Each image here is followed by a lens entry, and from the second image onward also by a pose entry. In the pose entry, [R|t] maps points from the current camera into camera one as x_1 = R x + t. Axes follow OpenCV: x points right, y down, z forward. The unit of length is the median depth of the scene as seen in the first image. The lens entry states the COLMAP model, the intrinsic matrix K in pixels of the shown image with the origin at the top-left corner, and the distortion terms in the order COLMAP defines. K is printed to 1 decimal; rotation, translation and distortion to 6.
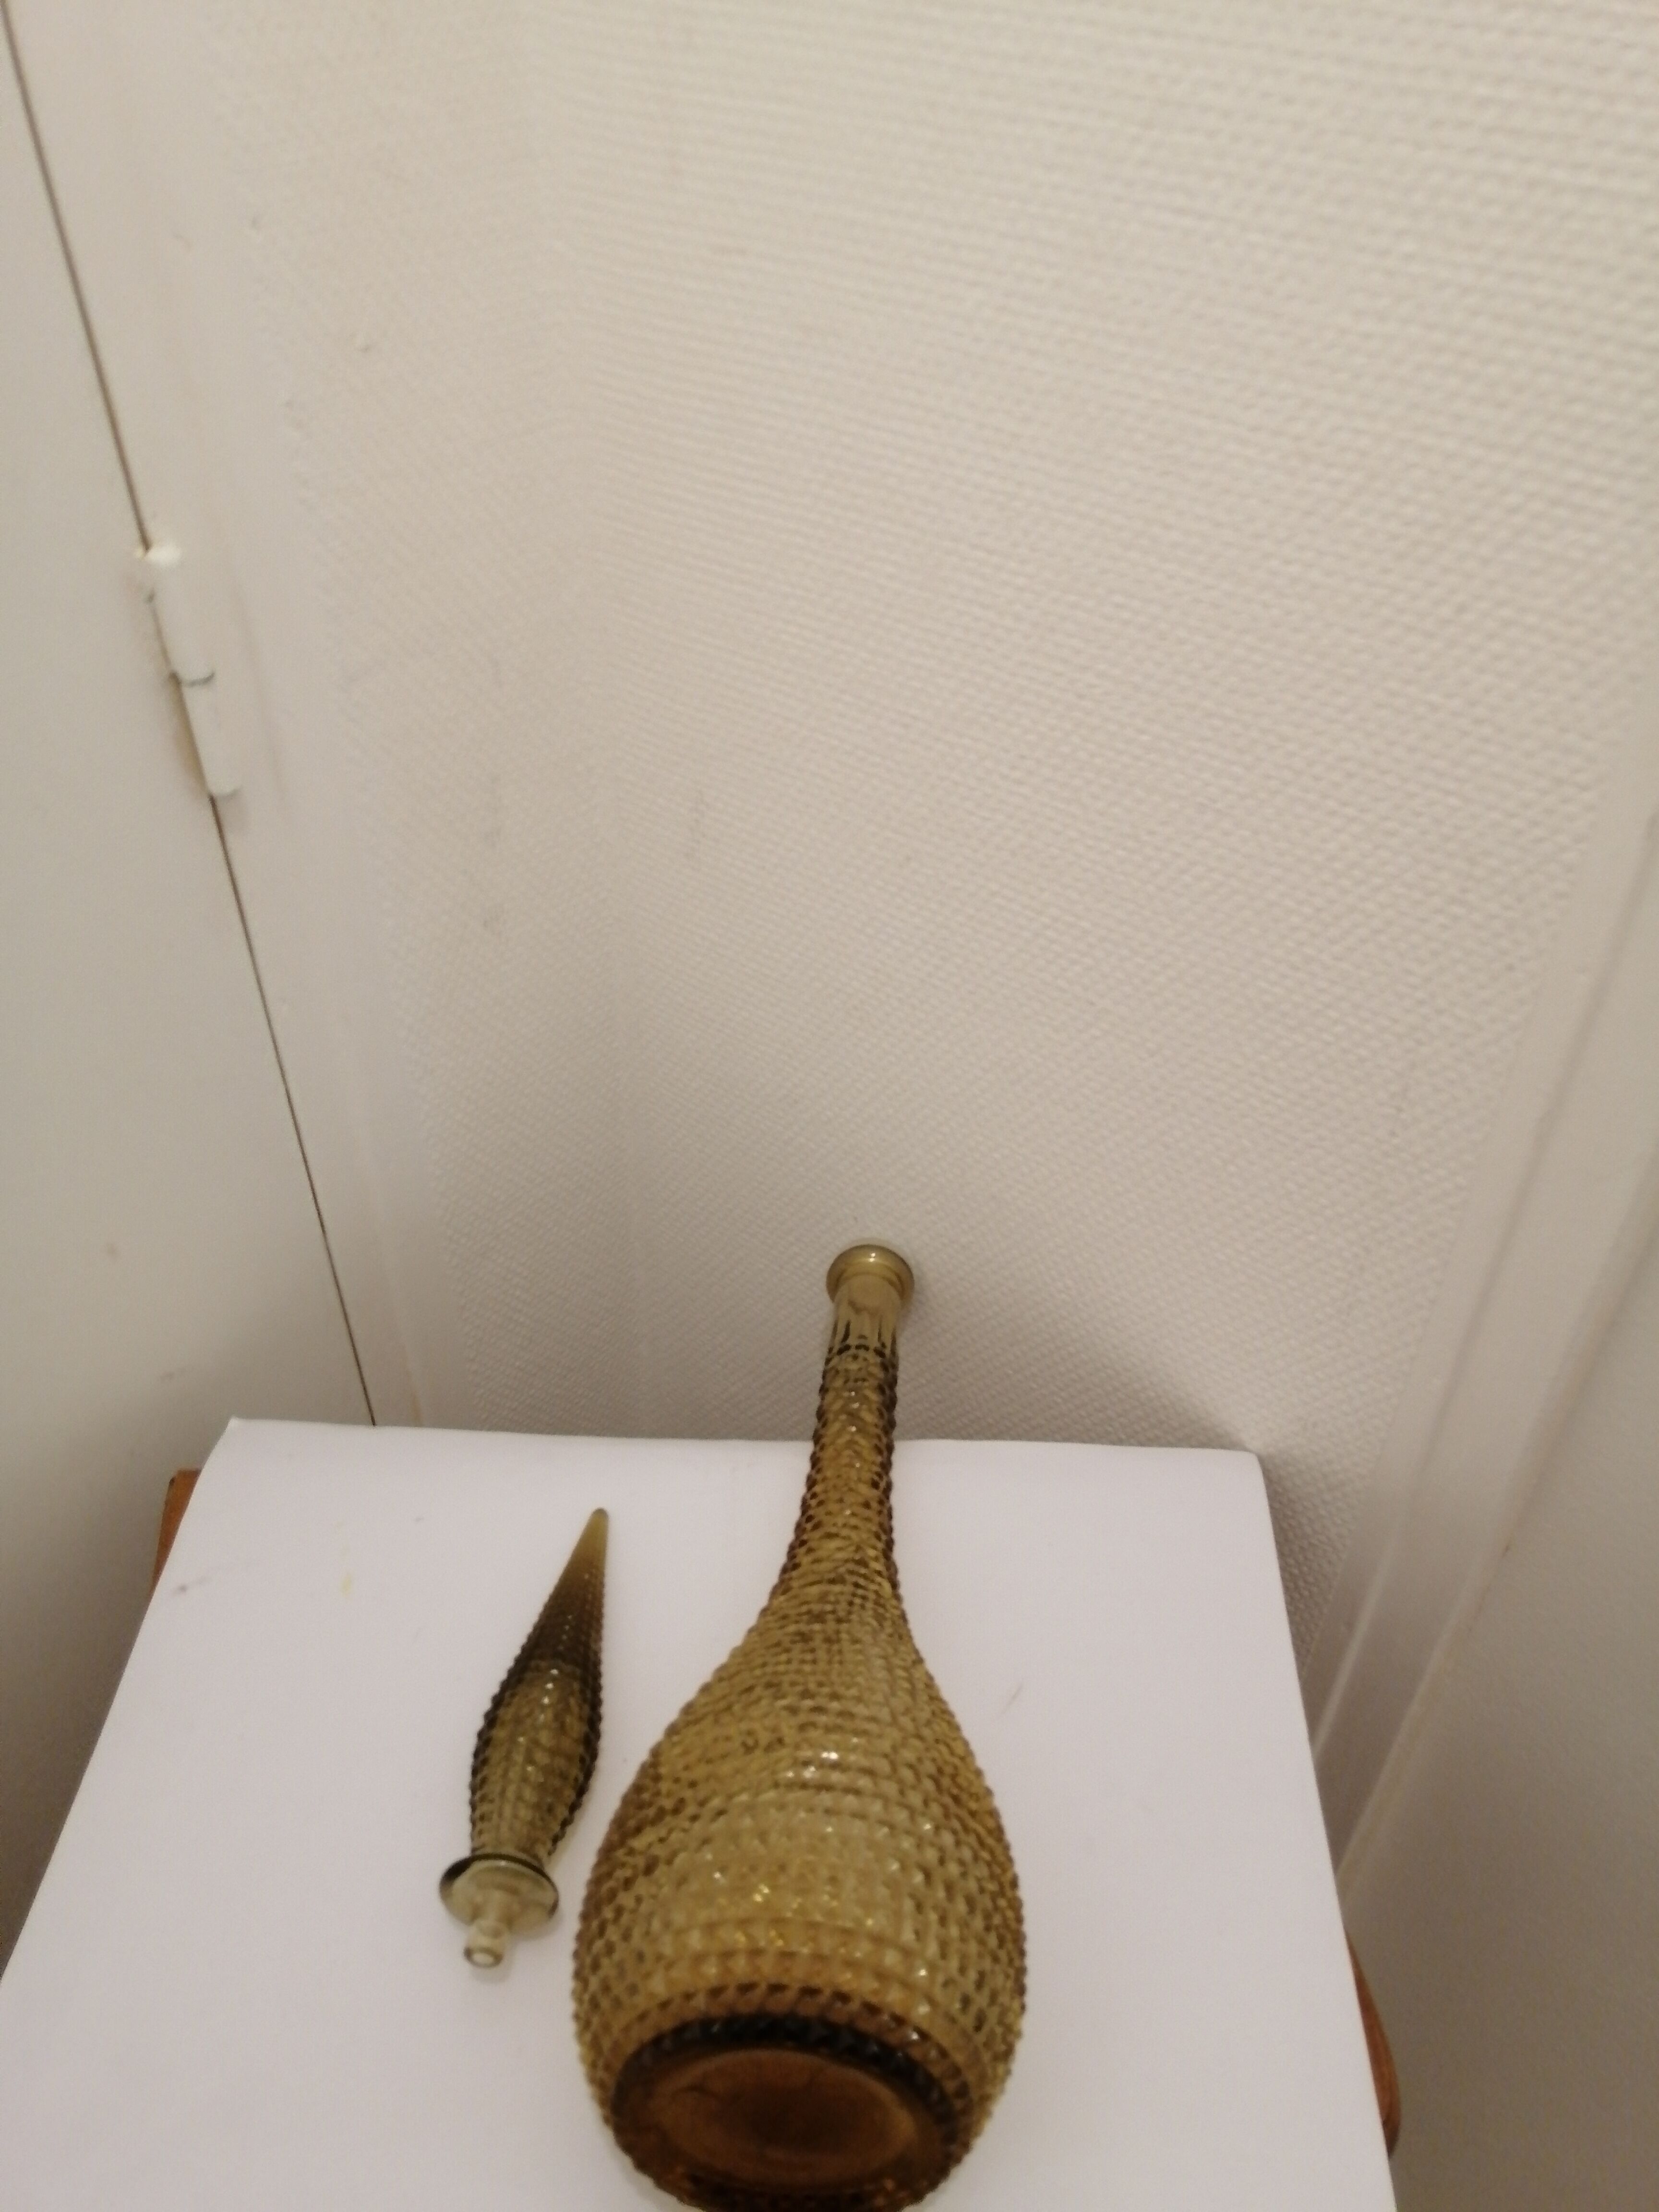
lens RADIAL K [[1693.2, 0, 819.1], [0, 1693.2, 1120.3], [0, 0, 1]] dist [-0.037784, 0.061440]
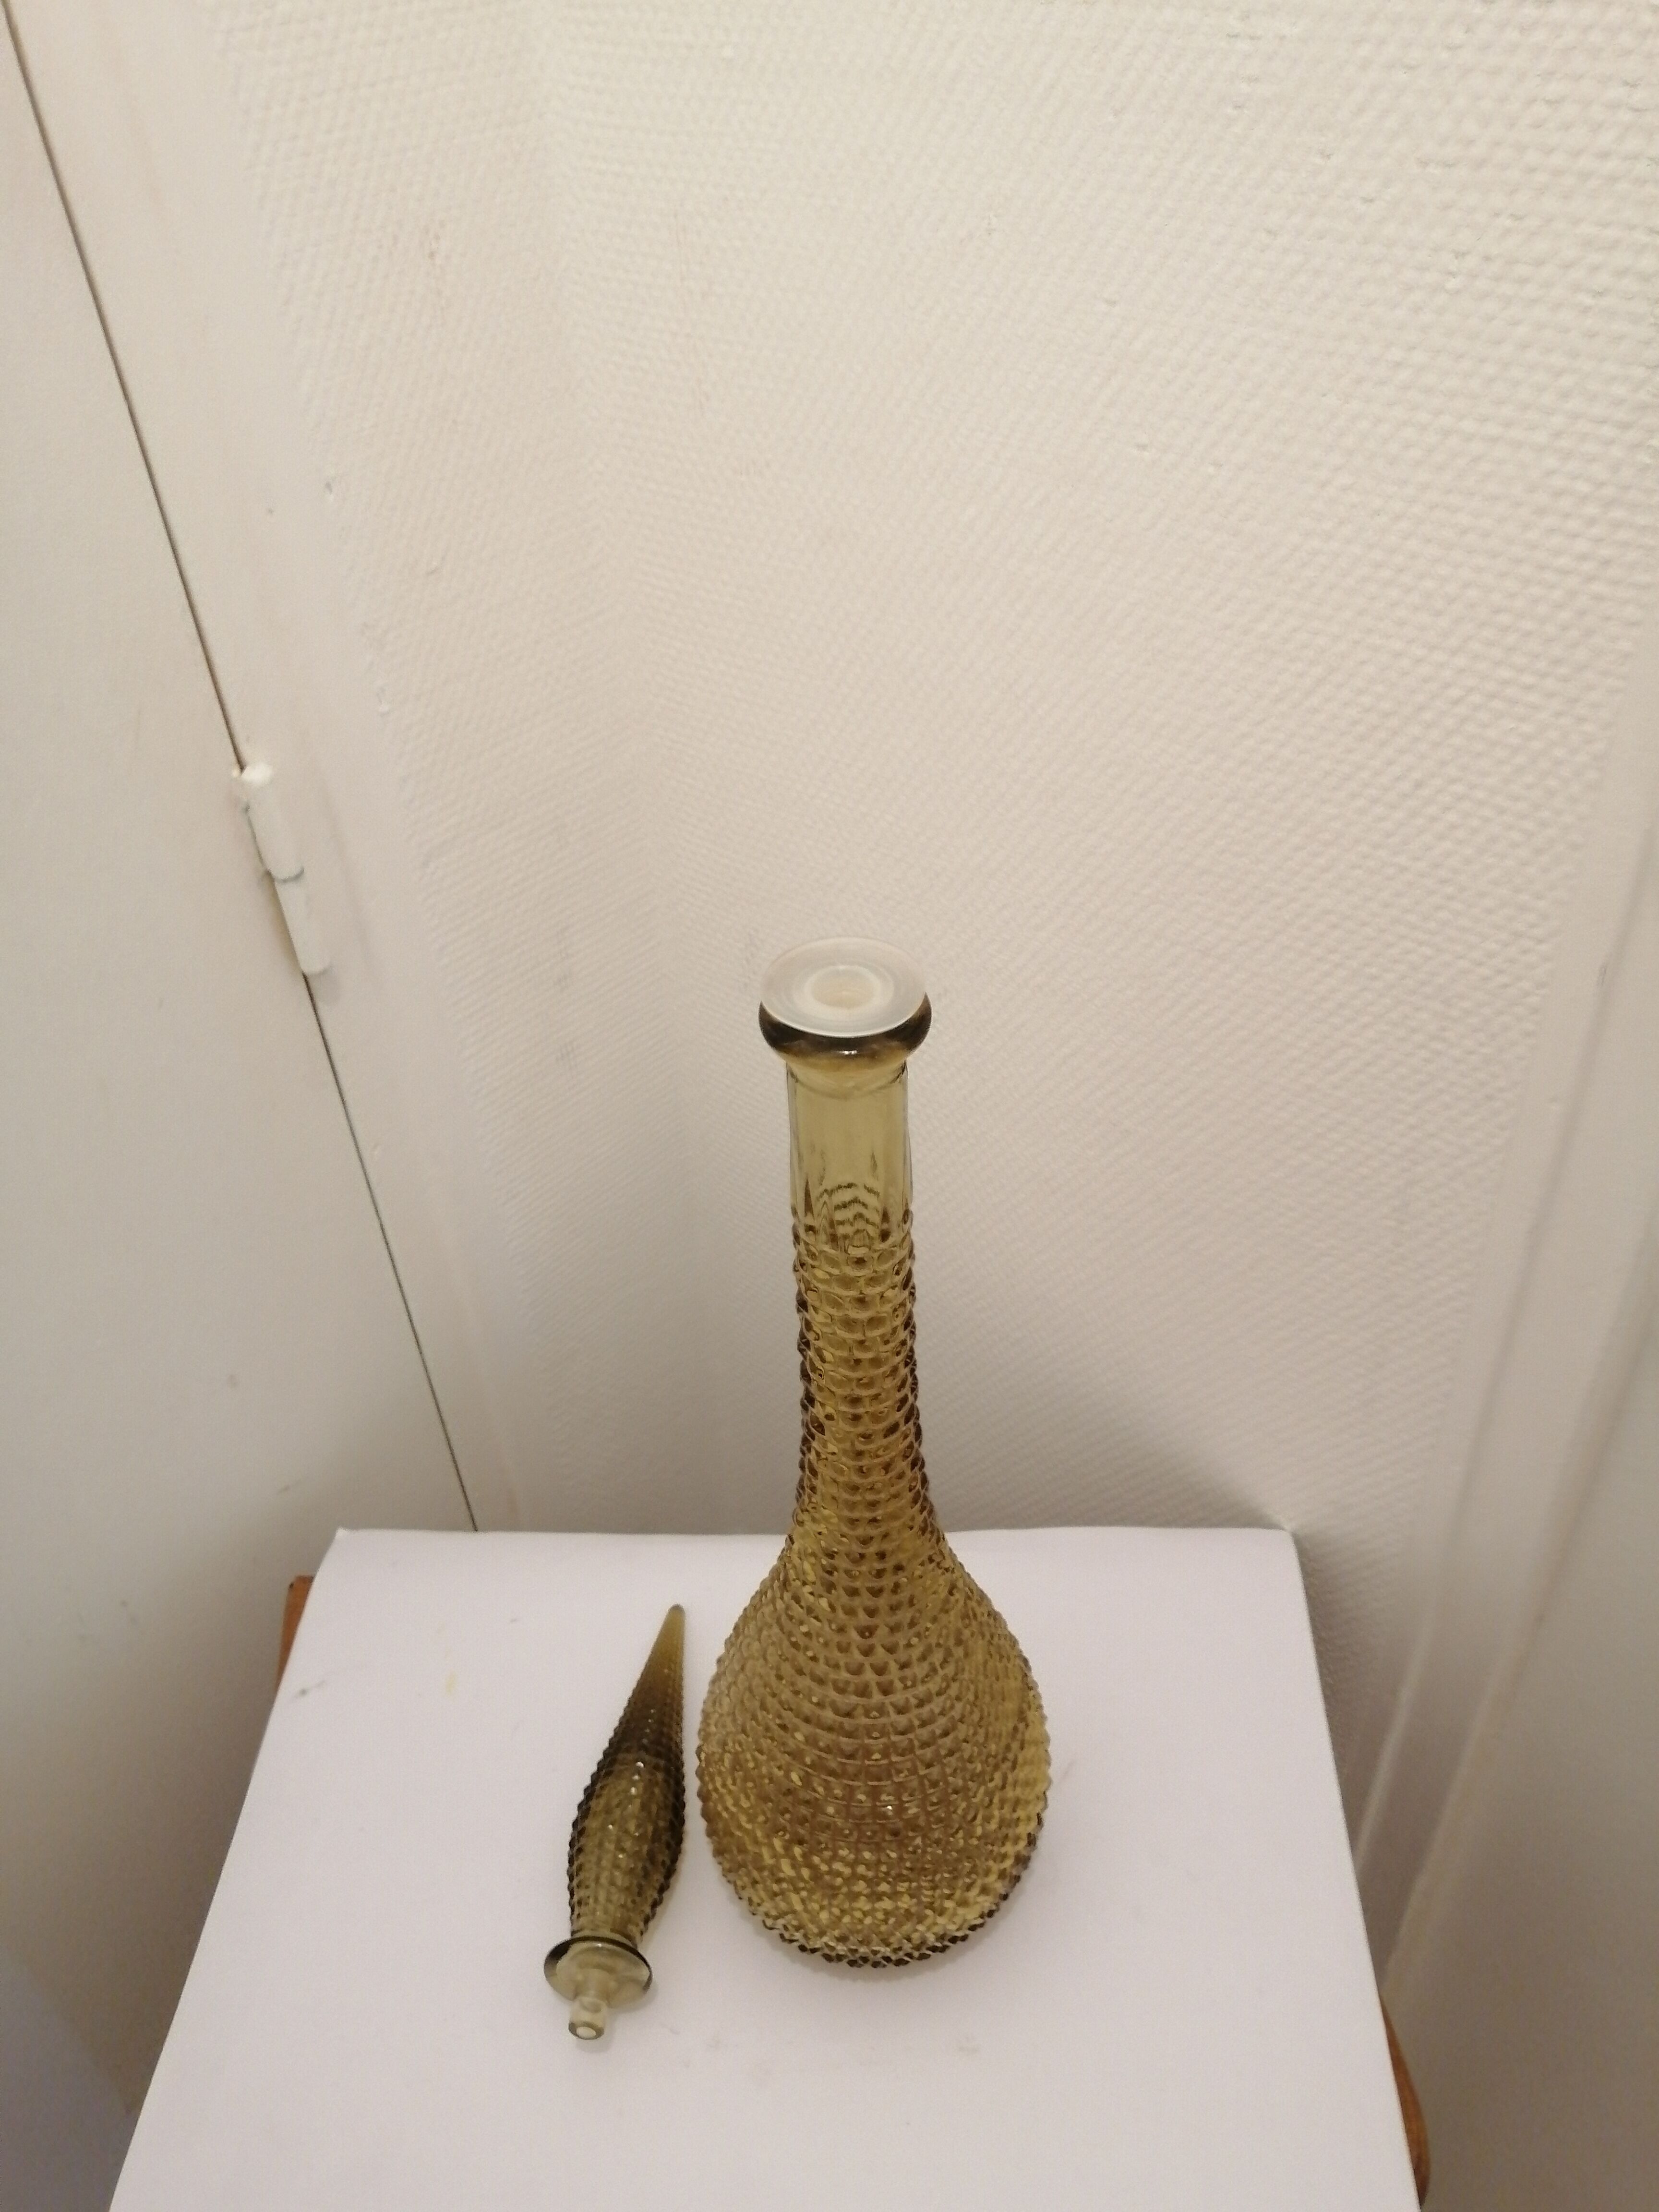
lens RADIAL K [[1693.2, 0, 849.3], [0, 1693.2, 1110.6], [0, 0, 1]] dist [-0.037784, 0.061440]
pose [[0.998512, -0.038071, -0.039031, 0.039932], [0.037117, 0.999001, -0.024866, -0.069029], [0.039939, 0.023380, 0.998929, -0.099472]]
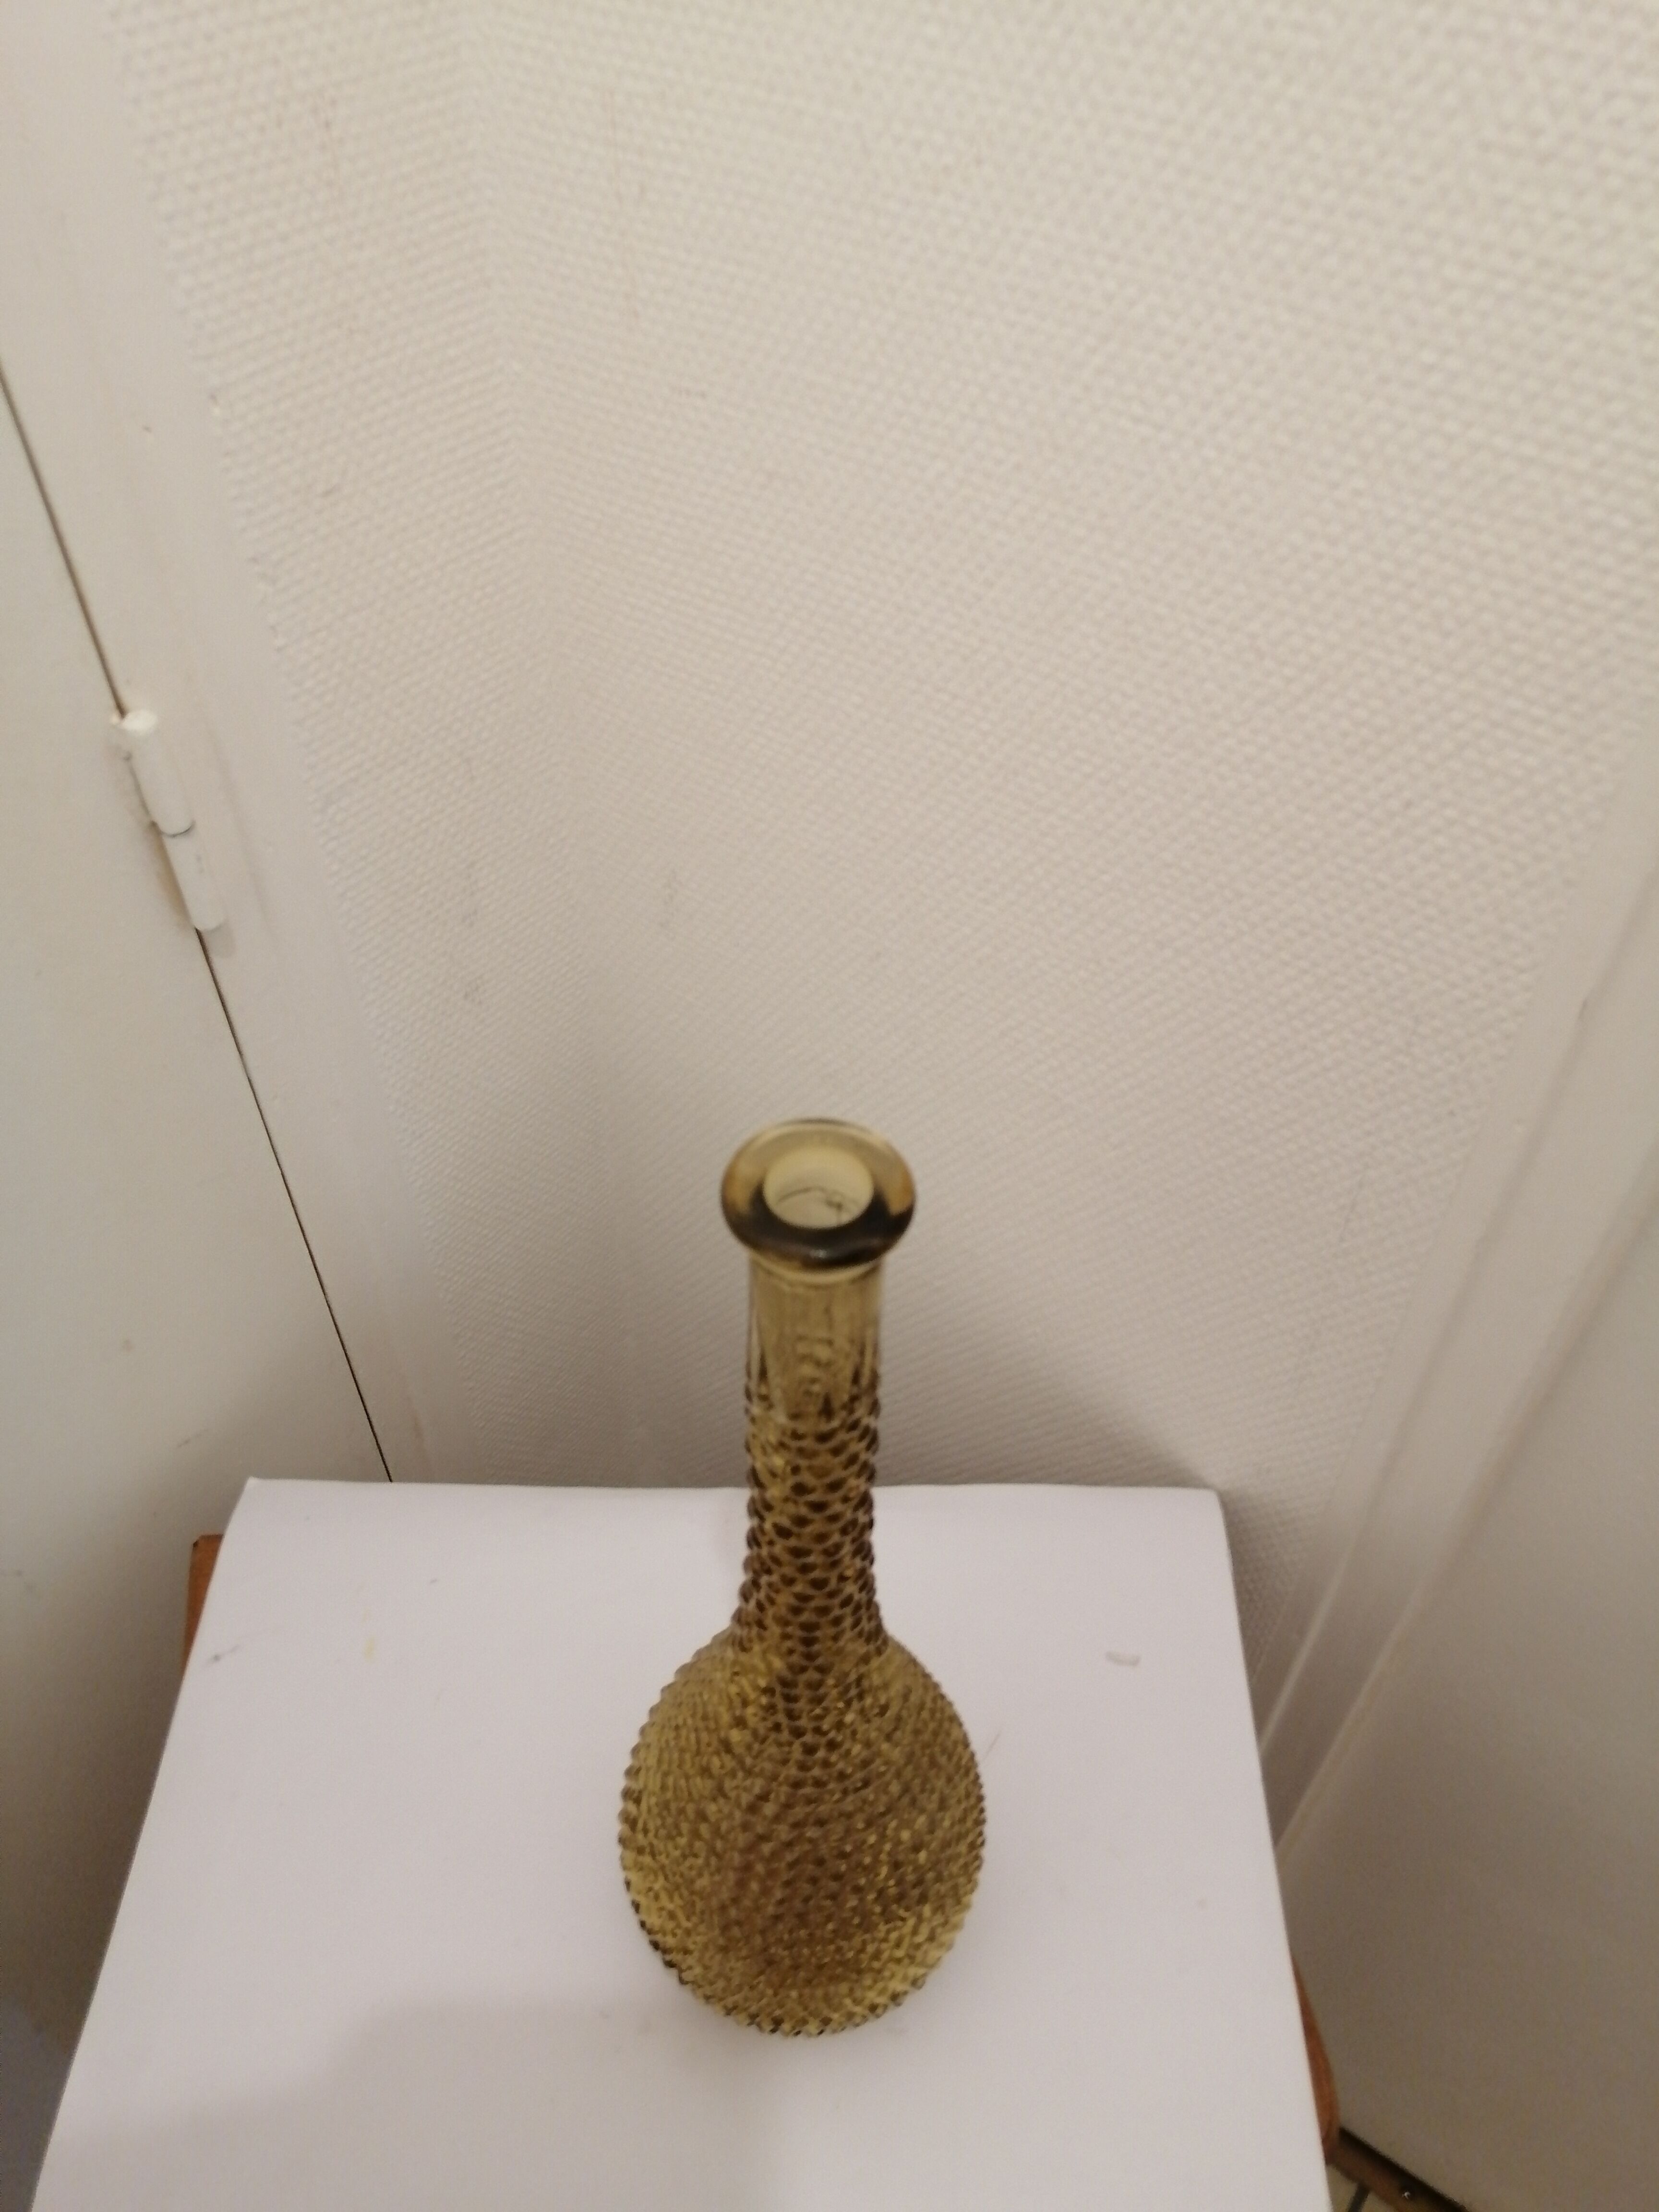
lens RADIAL K [[1693.2, 0, 827.9], [0, 1693.2, 1107.4], [0, 0, 1]] dist [-0.037784, 0.061440]
pose [[0.999487, -0.023546, 0.021695, -0.003208], [0.021261, 0.994749, 0.100108, -0.205231], [-0.023938, -0.099596, 0.994740, -0.040555]]
